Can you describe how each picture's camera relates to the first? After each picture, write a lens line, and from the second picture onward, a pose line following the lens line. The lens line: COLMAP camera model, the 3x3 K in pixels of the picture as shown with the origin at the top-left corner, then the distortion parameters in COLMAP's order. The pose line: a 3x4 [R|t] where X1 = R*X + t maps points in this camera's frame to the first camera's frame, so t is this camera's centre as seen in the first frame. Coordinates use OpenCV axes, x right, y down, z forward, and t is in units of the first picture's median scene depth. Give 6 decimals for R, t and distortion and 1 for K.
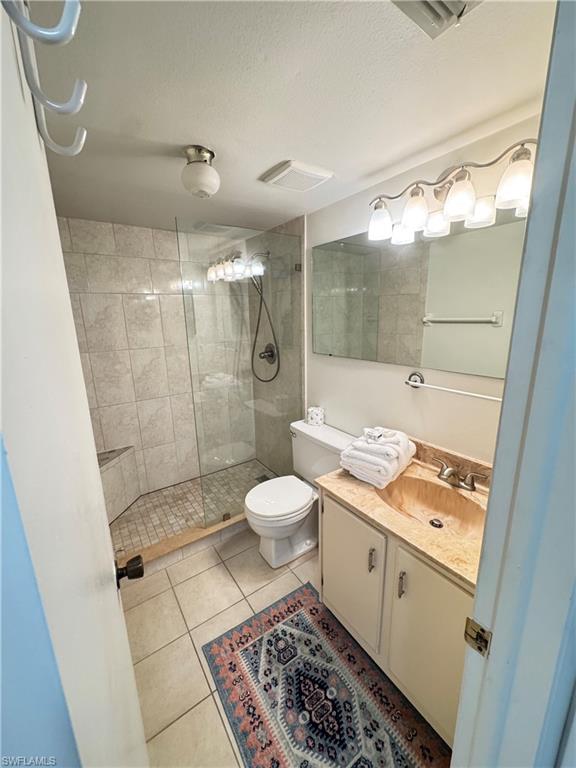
lens RADIAL K [[306.9, 0, 290.7], [0, 306.9, 380.8], [0, 0, 1]] dist [-0.001904, 0.000711]
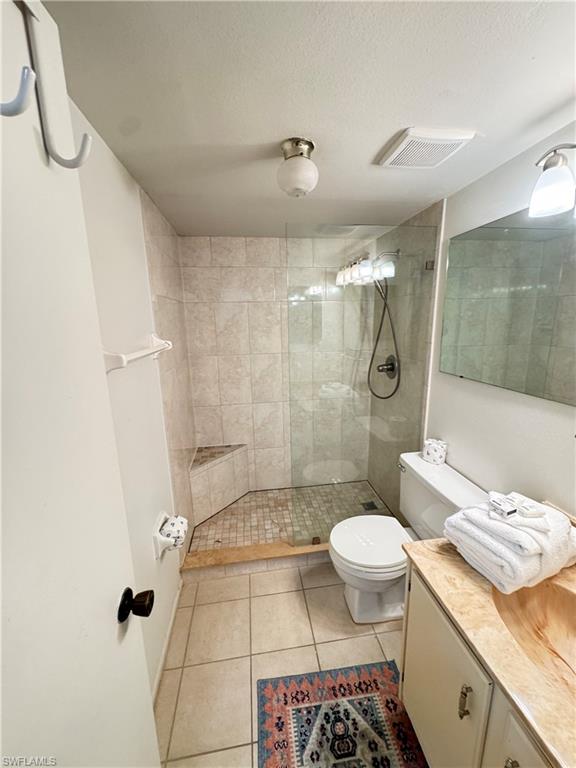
lens RADIAL K [[306.9, 0, 289.4], [0, 306.9, 381.9], [0, 0, 1]] dist [-0.001904, 0.000711]
pose [[0.890671, 0.093647, -0.444900, 0.095888], [-0.095807, 0.995243, 0.017688, -0.047924], [0.444440, 0.026870, 0.895406, 0.136853]]
